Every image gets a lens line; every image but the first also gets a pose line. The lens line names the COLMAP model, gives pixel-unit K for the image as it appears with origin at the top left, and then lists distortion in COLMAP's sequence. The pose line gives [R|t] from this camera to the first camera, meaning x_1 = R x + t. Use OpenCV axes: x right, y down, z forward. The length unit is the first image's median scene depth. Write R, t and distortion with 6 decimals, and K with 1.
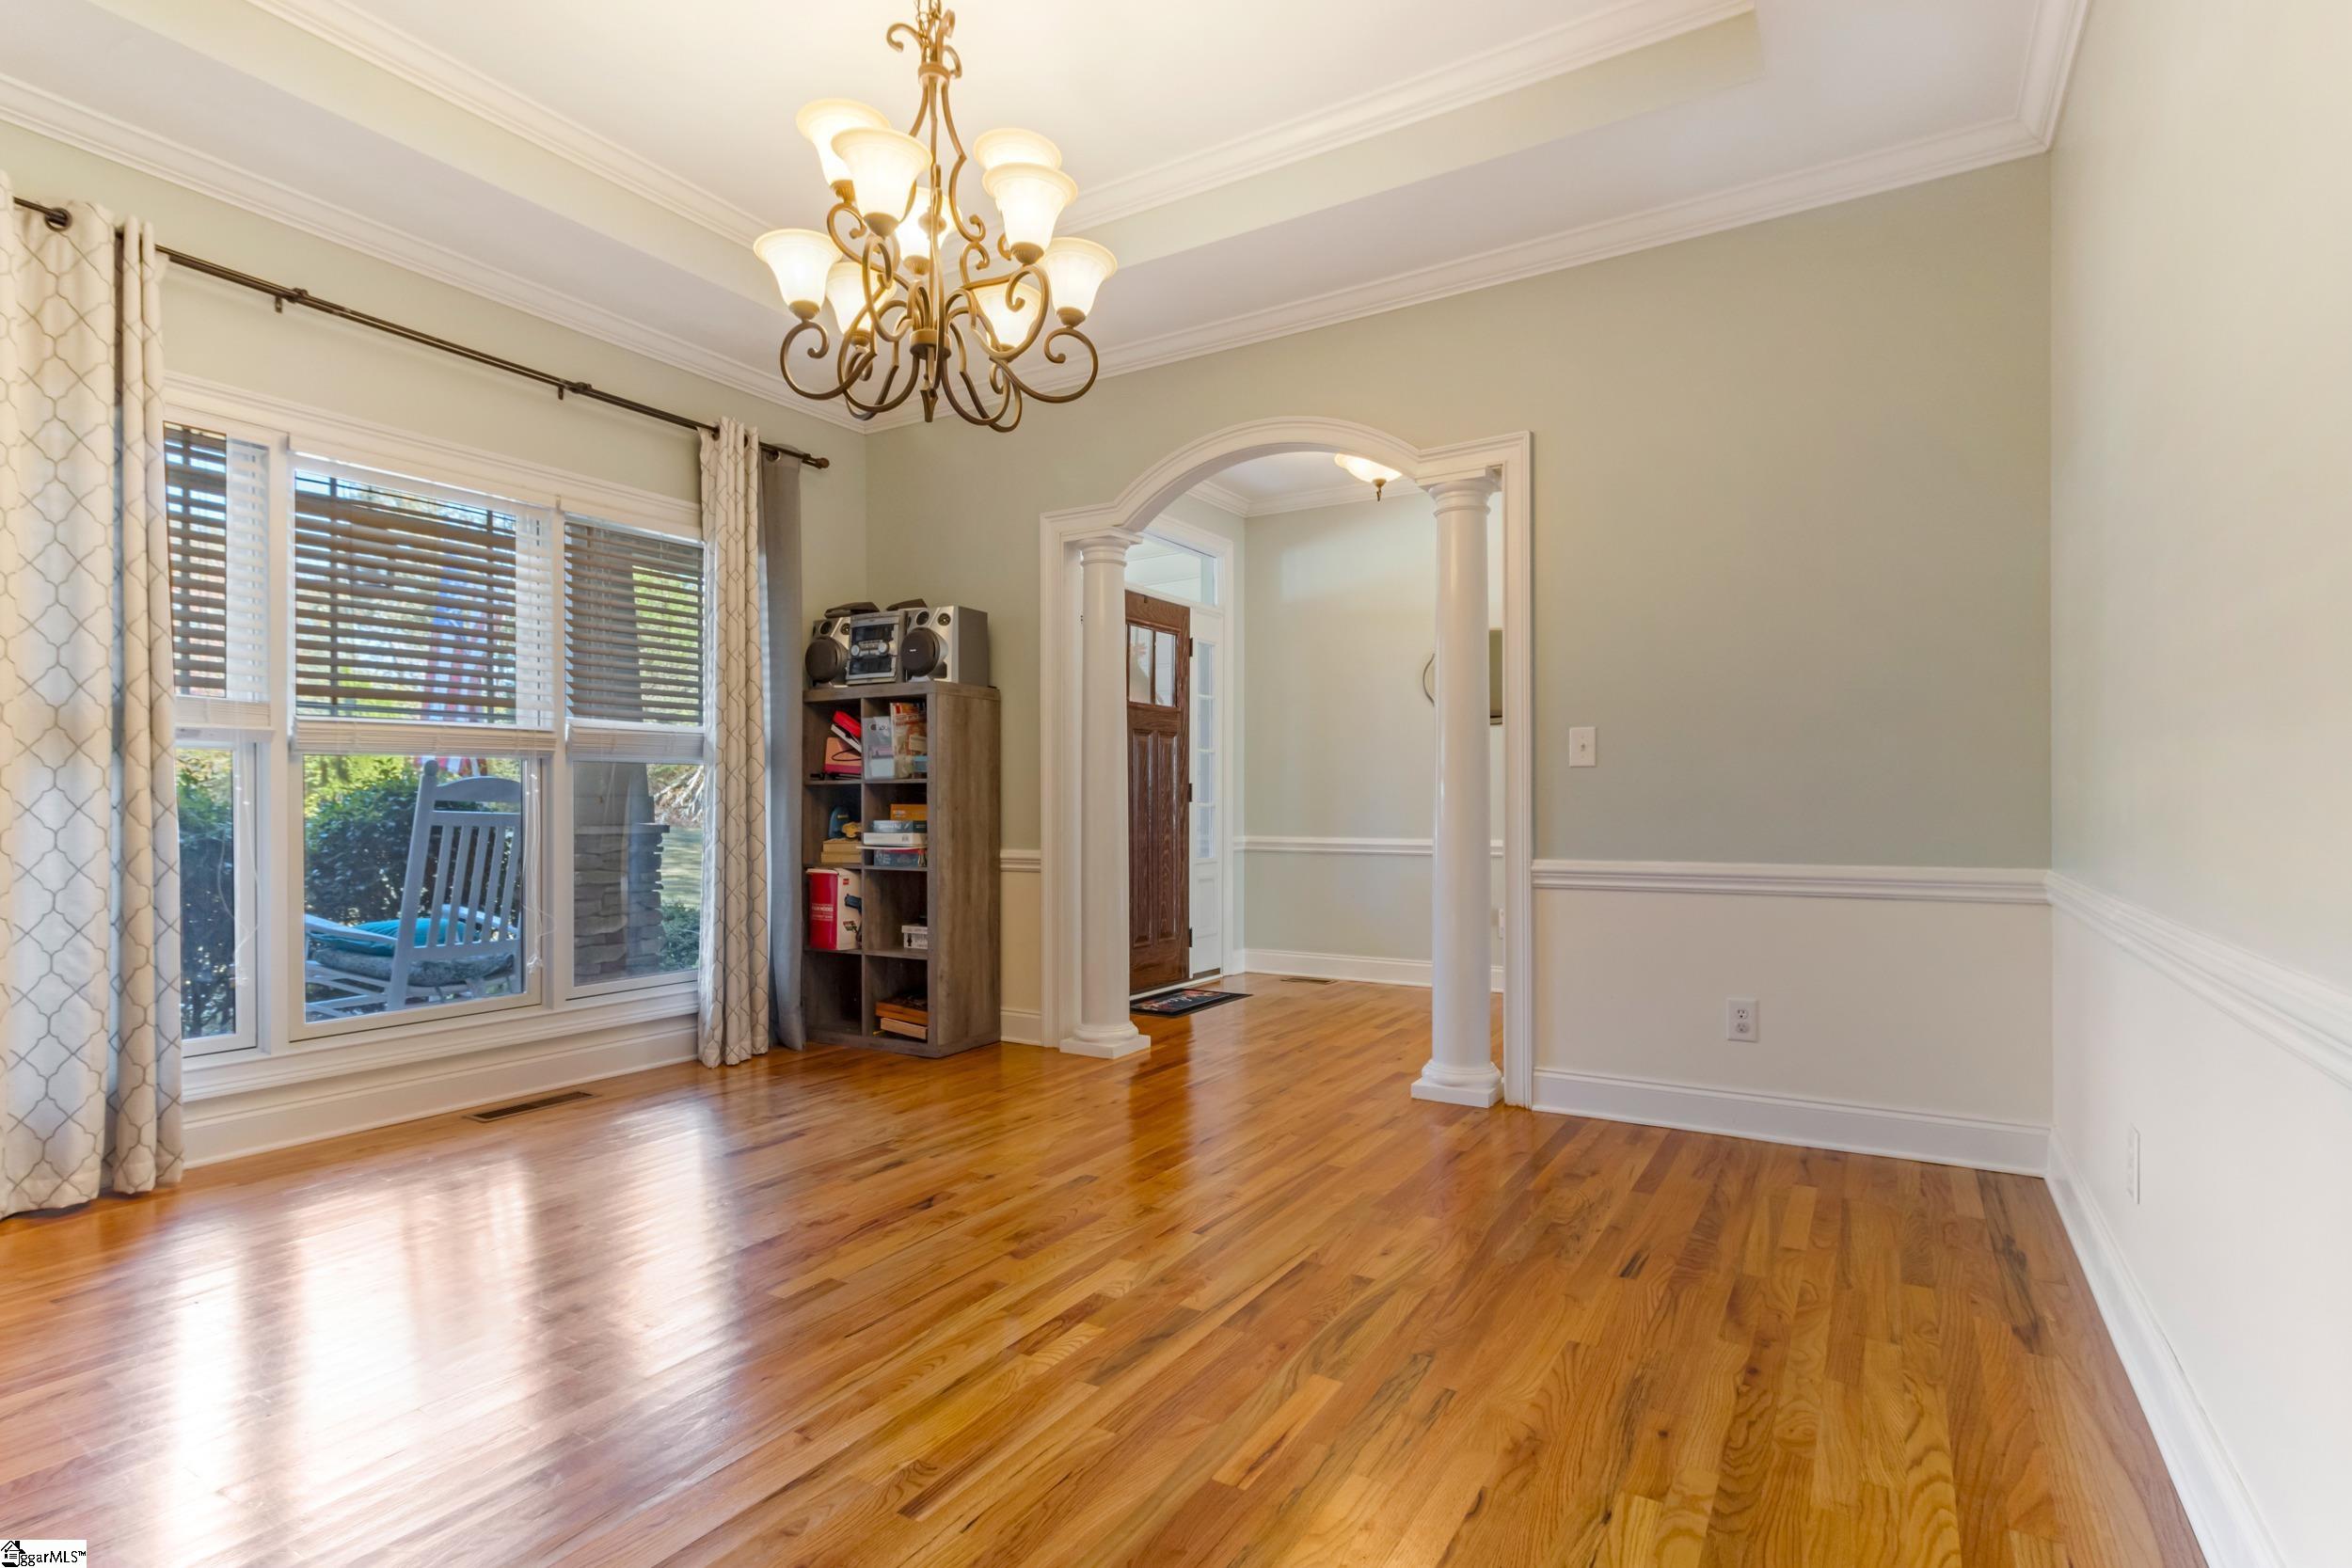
lens RADIAL K [[1138.5, 0, 1176.0], [0, 1138.5, 784.0], [0, 0, 1]] dist [0.000849, 0.000150]
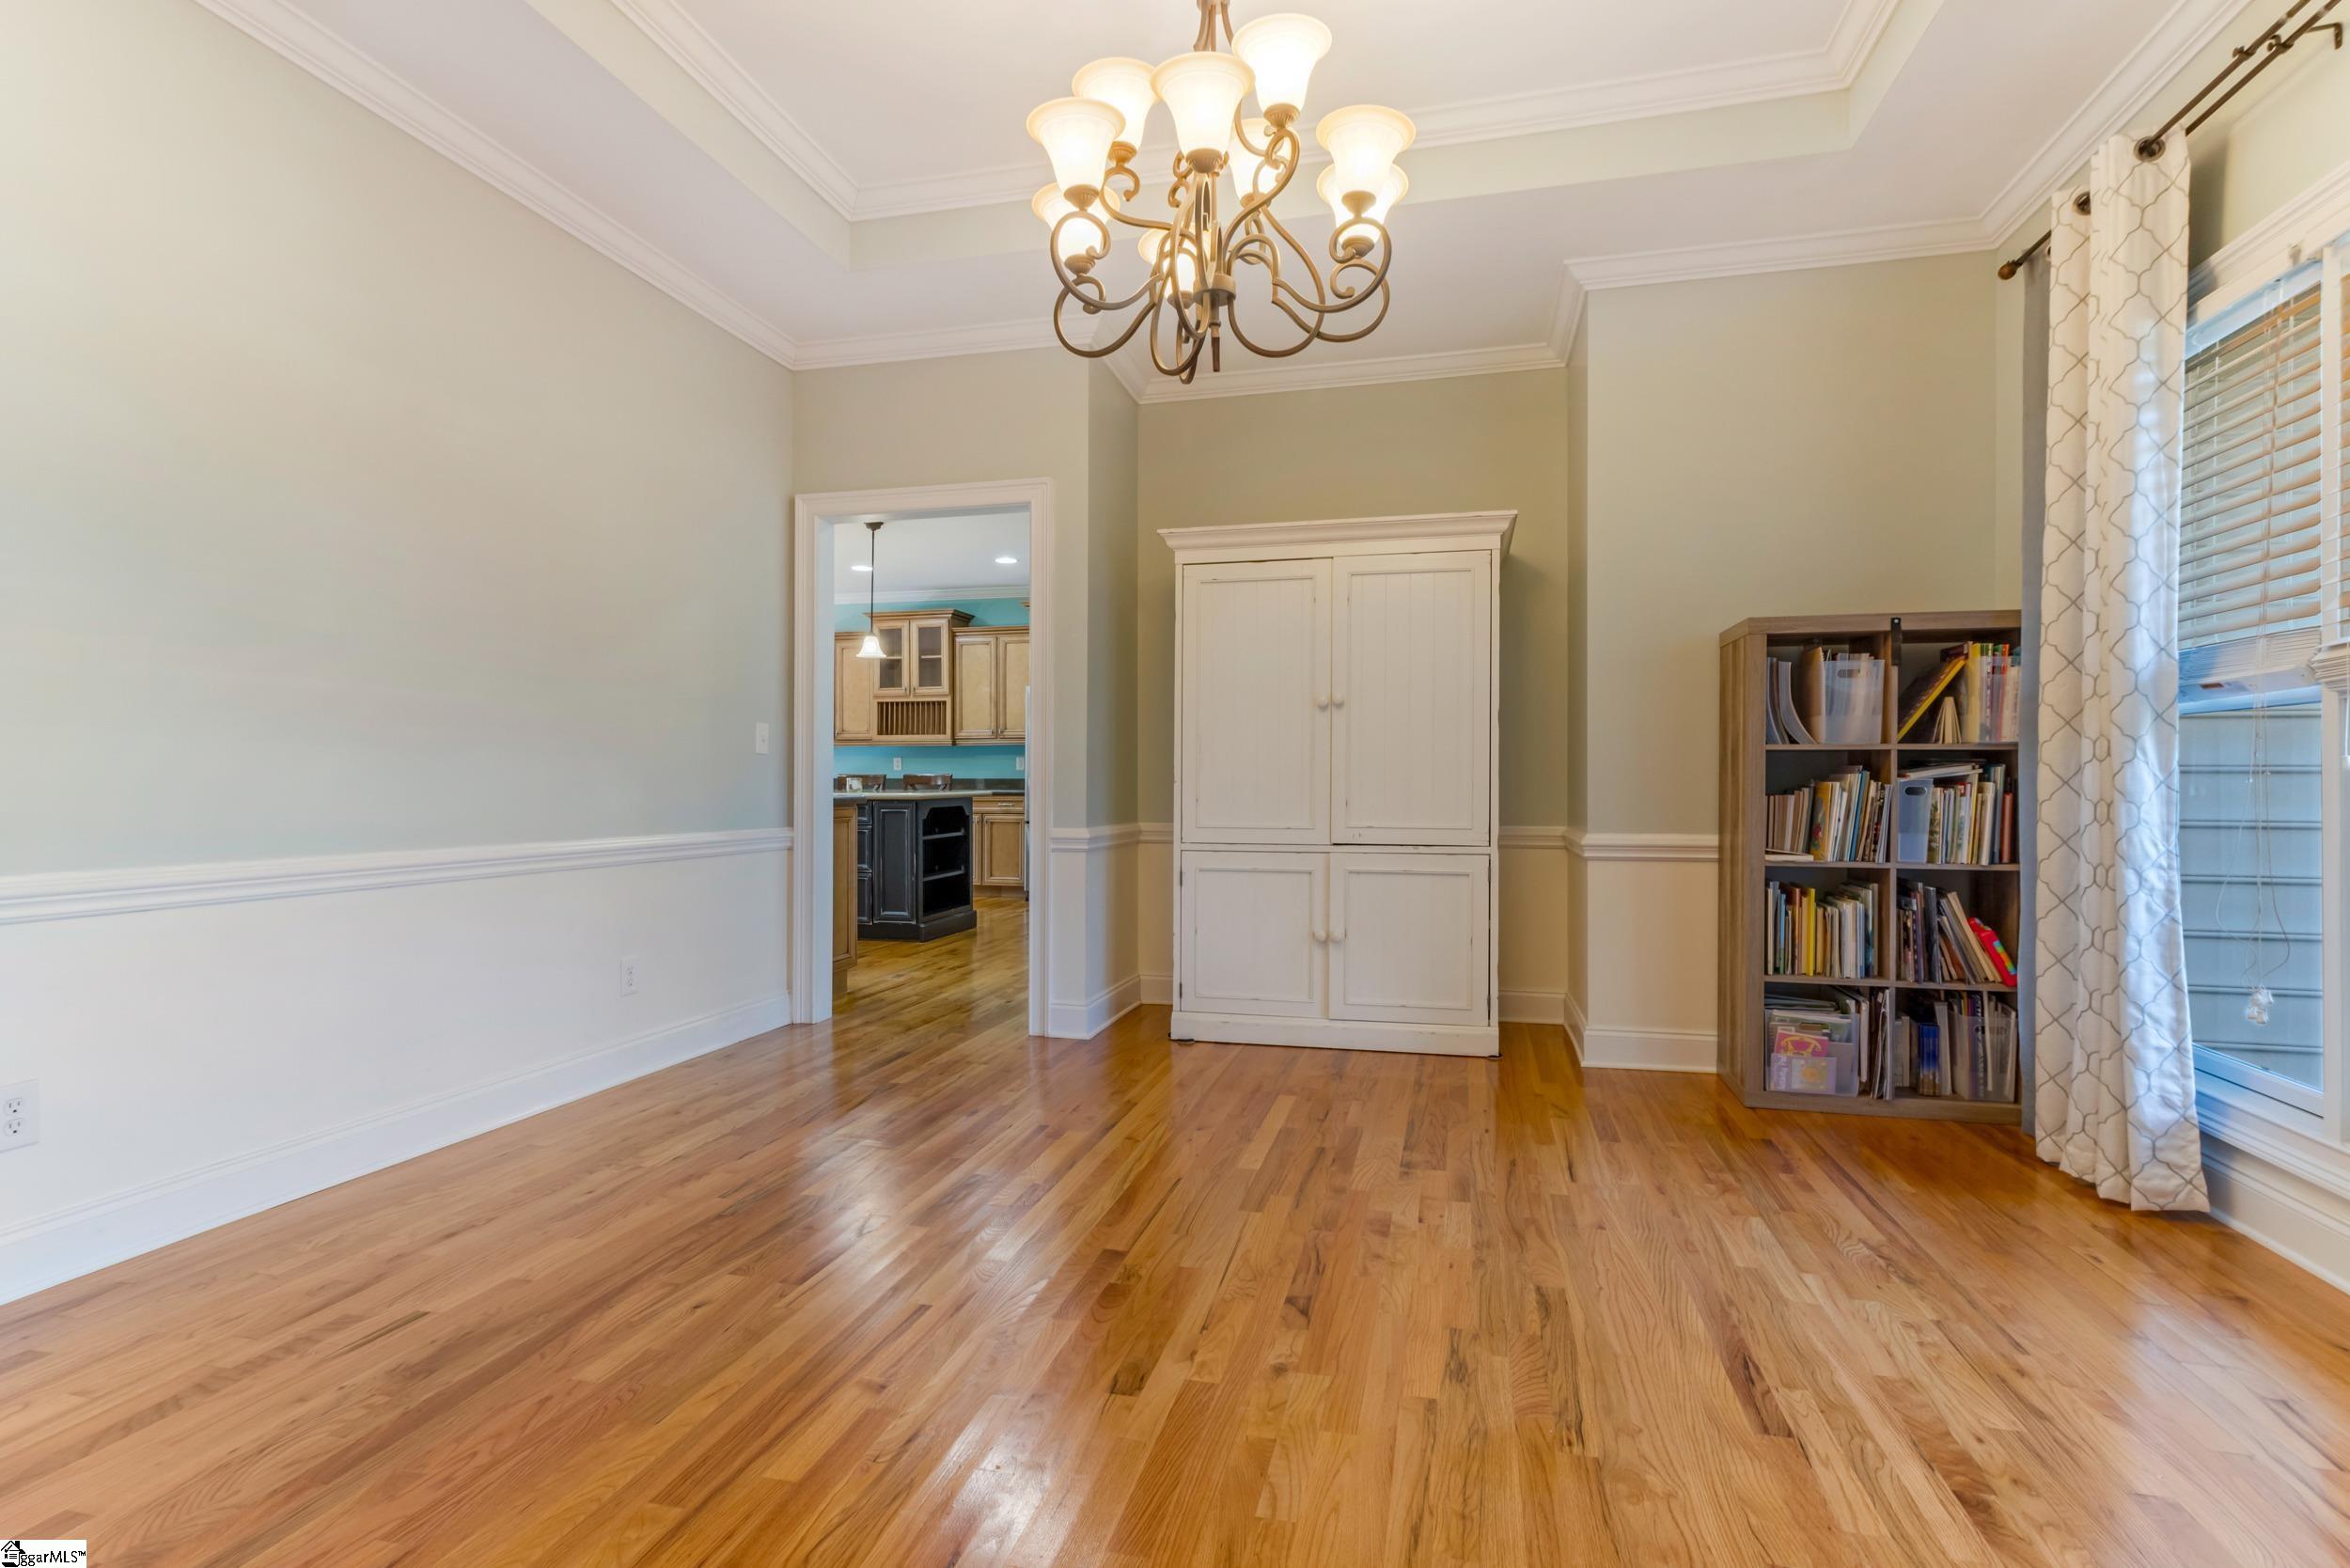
lens RADIAL K [[1137.6, 0, 1175.0], [0, 1137.6, 784.0], [0, 0, 1]] dist [0.000849, 0.000150]
pose [[-0.954502, -0.001203, -0.298201, 0.096675], [0.005985, 0.999713, -0.023189, 0.044867], [0.298144, -0.023919, -0.954221, 1.927513]]
